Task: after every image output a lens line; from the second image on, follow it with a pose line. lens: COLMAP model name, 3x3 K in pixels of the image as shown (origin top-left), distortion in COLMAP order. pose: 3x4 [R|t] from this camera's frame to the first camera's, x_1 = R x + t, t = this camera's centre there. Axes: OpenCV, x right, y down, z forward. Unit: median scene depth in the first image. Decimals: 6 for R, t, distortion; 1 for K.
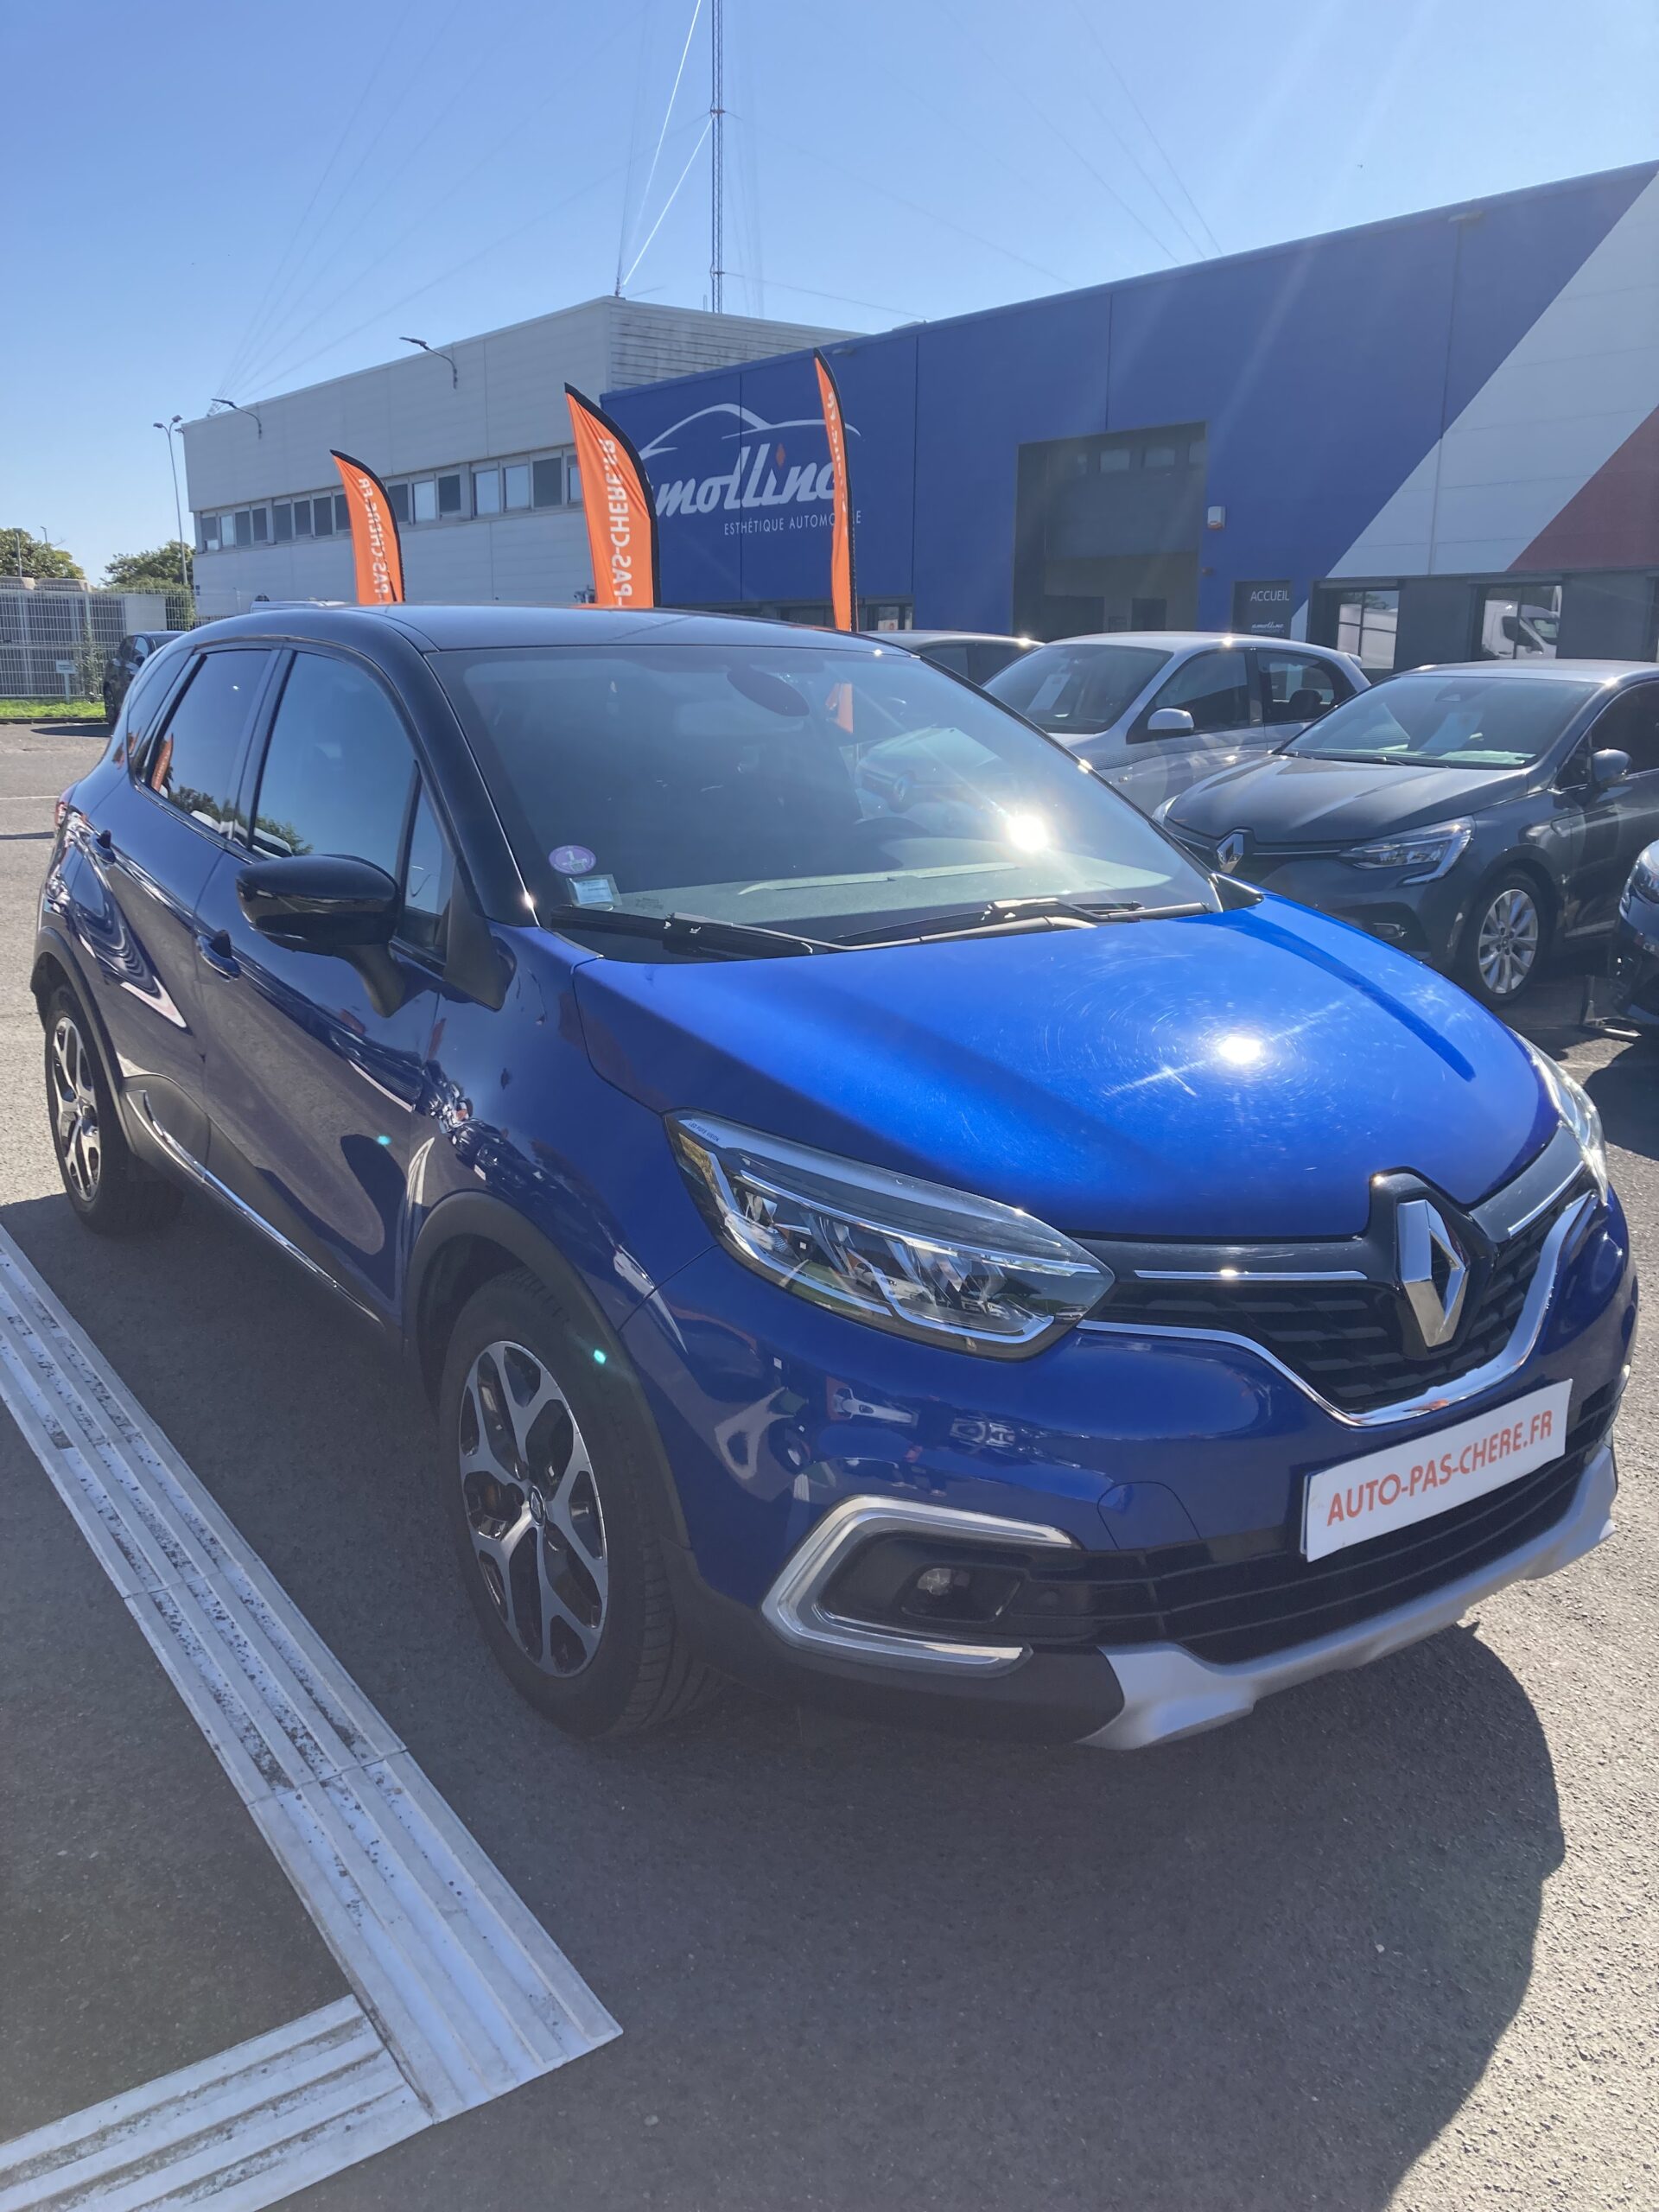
lens RADIAL K [[1824.1, 0, 824.2], [0, 1824.1, 1055.7], [0, 0, 1]] dist [0.037117, 0.003843]
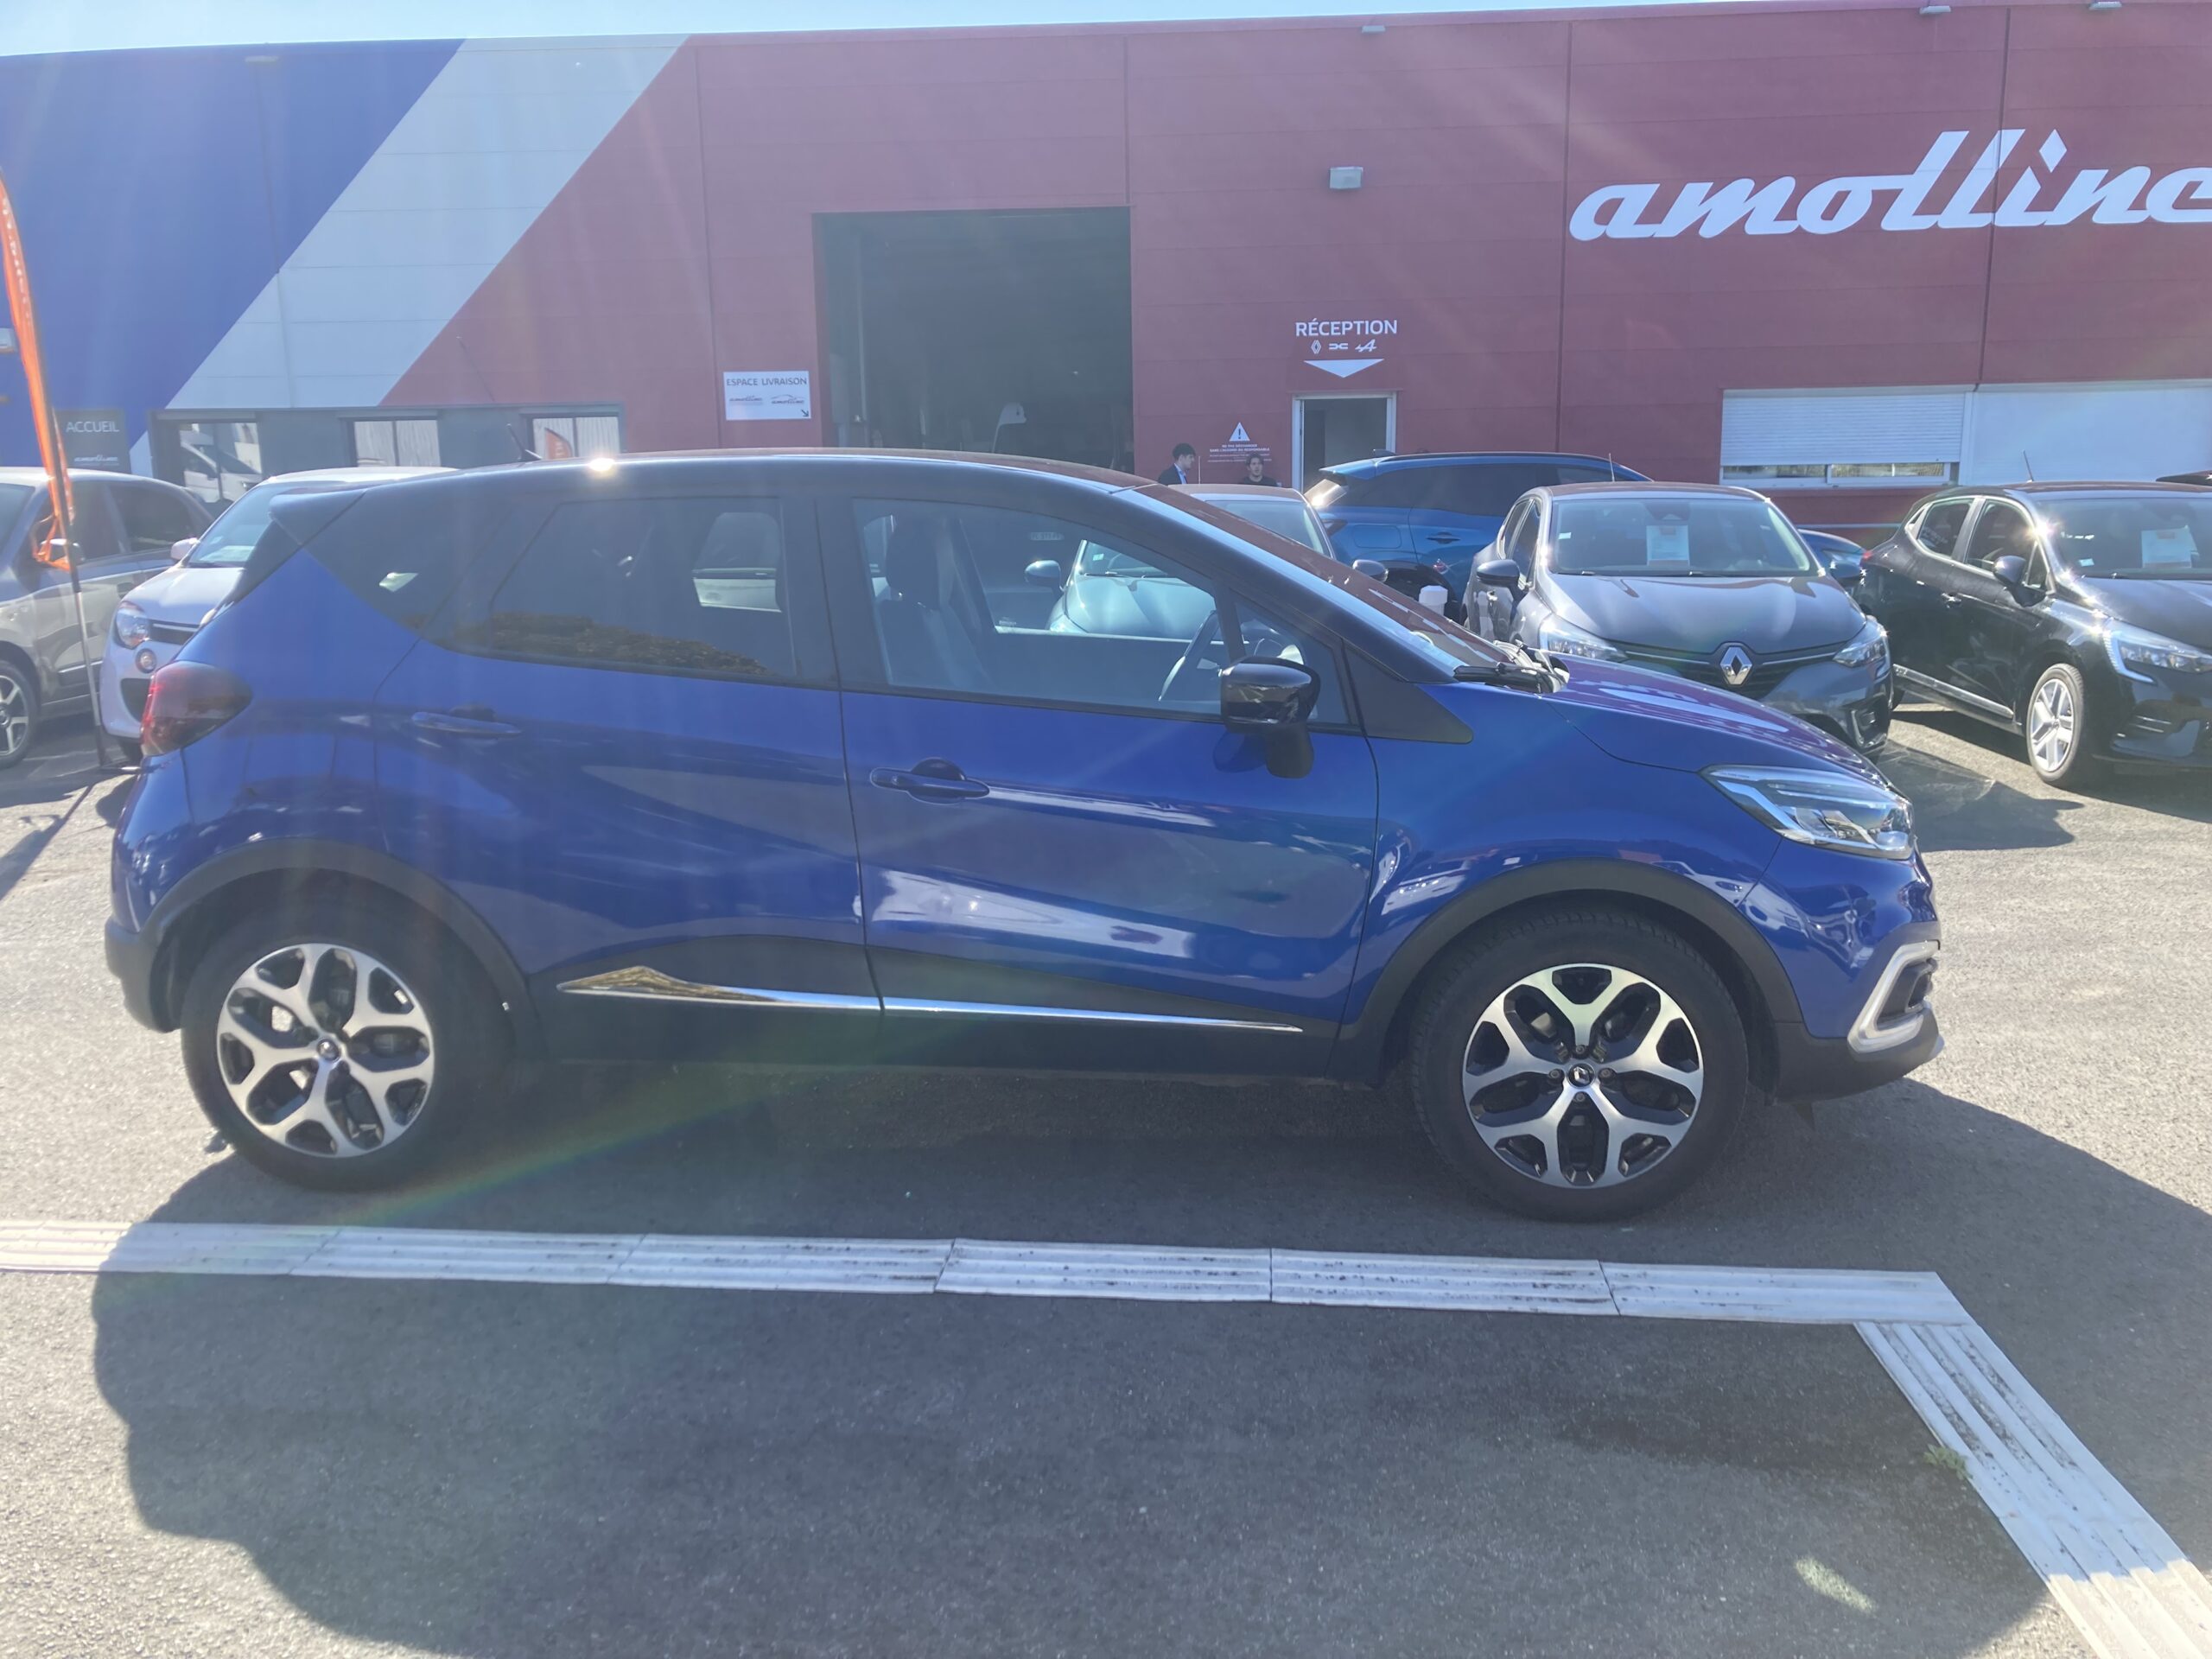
lens RADIAL K [[1783.5, 0, 1106.0], [0, 1783.5, 829.5], [0, 0, 1]] dist [0.113224, -0.159230]
pose [[0.636413, -0.167284, 0.752990, -1.112607], [0.187501, 0.980470, 0.059348, -0.074829], [-0.748212, 0.103417, 0.655350, 0.264209]]
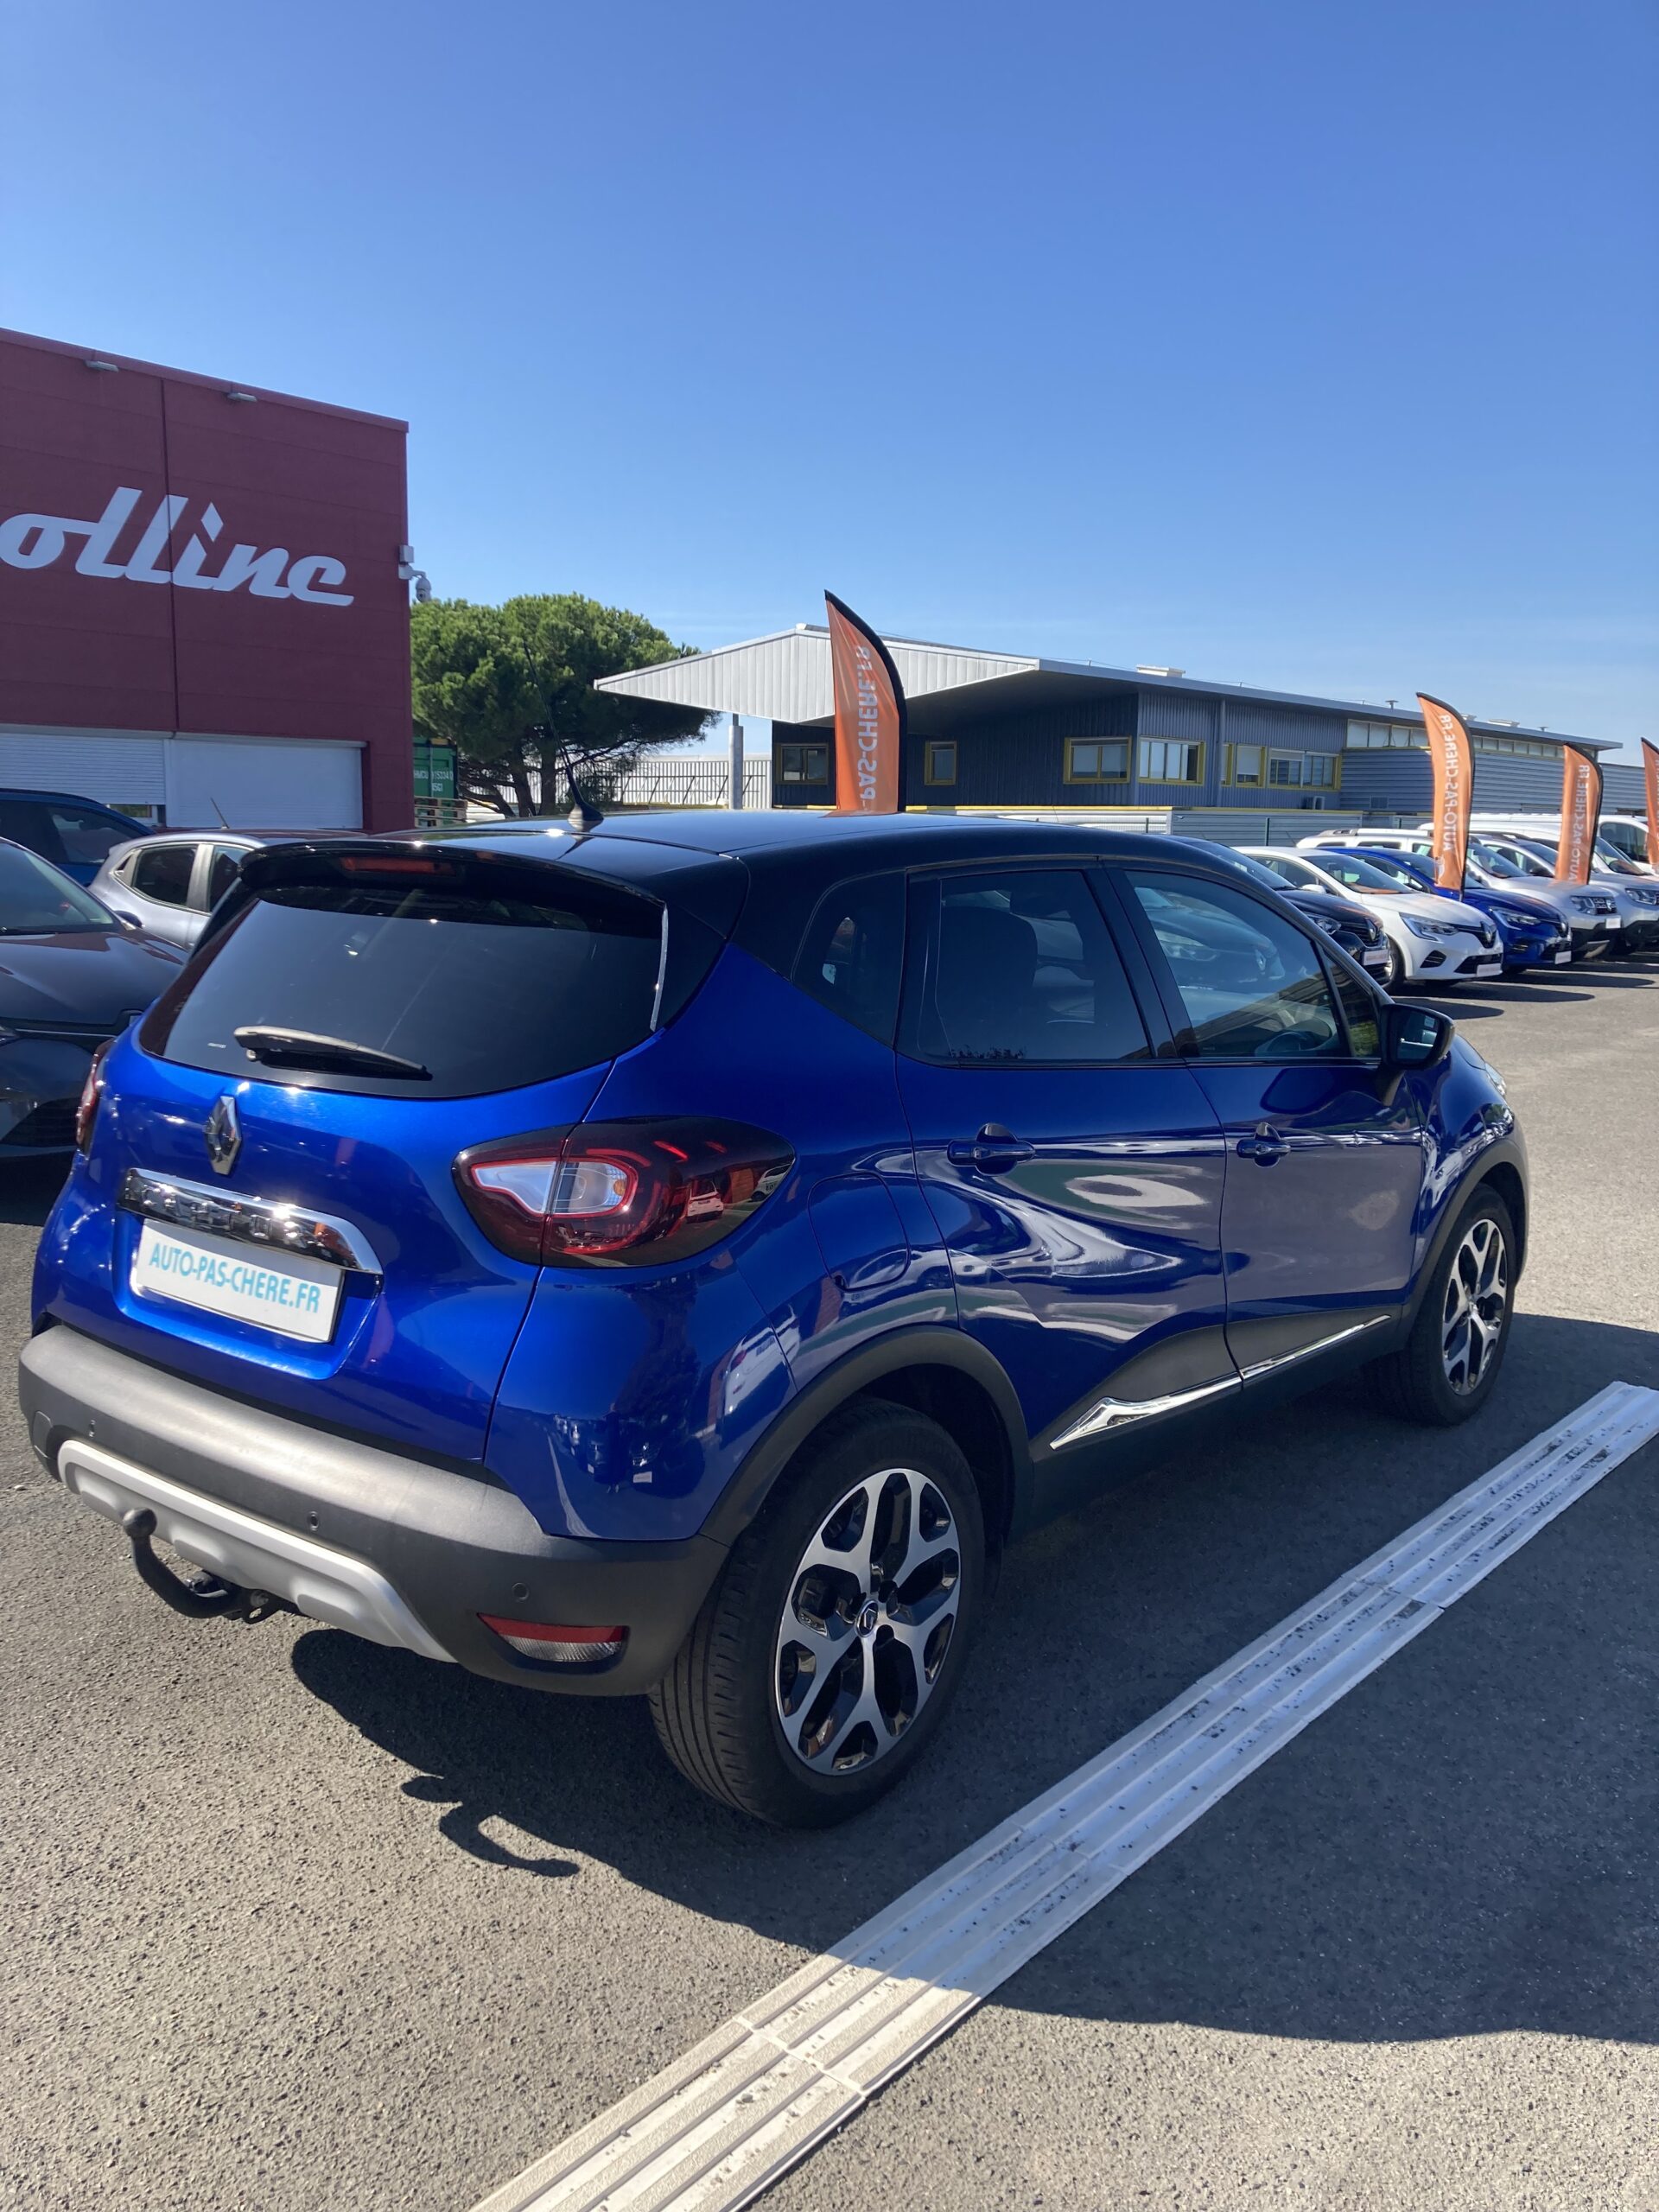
lens RADIAL K [[1813.5, 0, 829.5], [0, 1813.5, 1106.0], [0, 0, 1]] dist [0.010798, -0.002386]
pose [[-0.281570, -0.168167, 0.944689, -1.339118], [0.181860, 0.957326, 0.224621, -0.387831], [-0.942149, 0.235048, -0.238971, 1.587765]]
